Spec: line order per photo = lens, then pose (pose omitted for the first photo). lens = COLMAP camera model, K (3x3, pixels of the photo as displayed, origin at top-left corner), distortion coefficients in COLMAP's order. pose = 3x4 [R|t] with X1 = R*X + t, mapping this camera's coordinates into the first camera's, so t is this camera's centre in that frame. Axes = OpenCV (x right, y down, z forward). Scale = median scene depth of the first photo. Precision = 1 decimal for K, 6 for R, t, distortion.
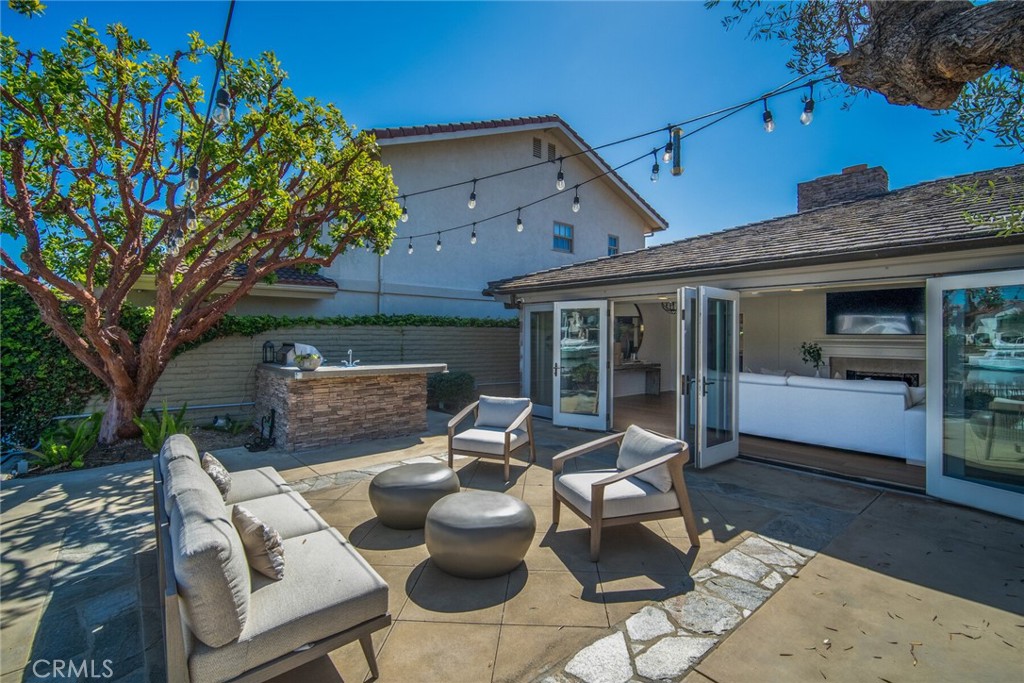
lens RADIAL K [[459.0, 0, 518.5], [0, 459.0, 369.1], [0, 0, 1]] dist [-0.011079, 0.002735]
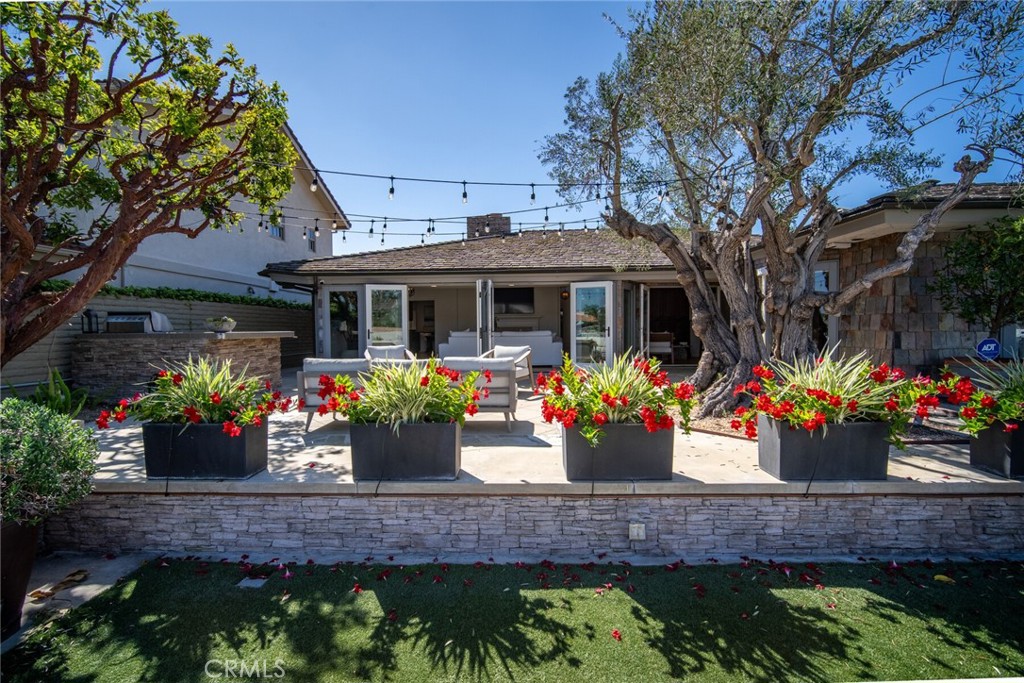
lens RADIAL K [[459.0, 0, 508.4], [0, 459.0, 344.7], [0, 0, 1]] dist [-0.011079, 0.002735]
pose [[0.679213, -0.040113, 0.732844, -0.820254], [0.066325, 0.997775, -0.006857, 0.088999], [-0.730938, 0.053263, 0.680362, -0.288121]]
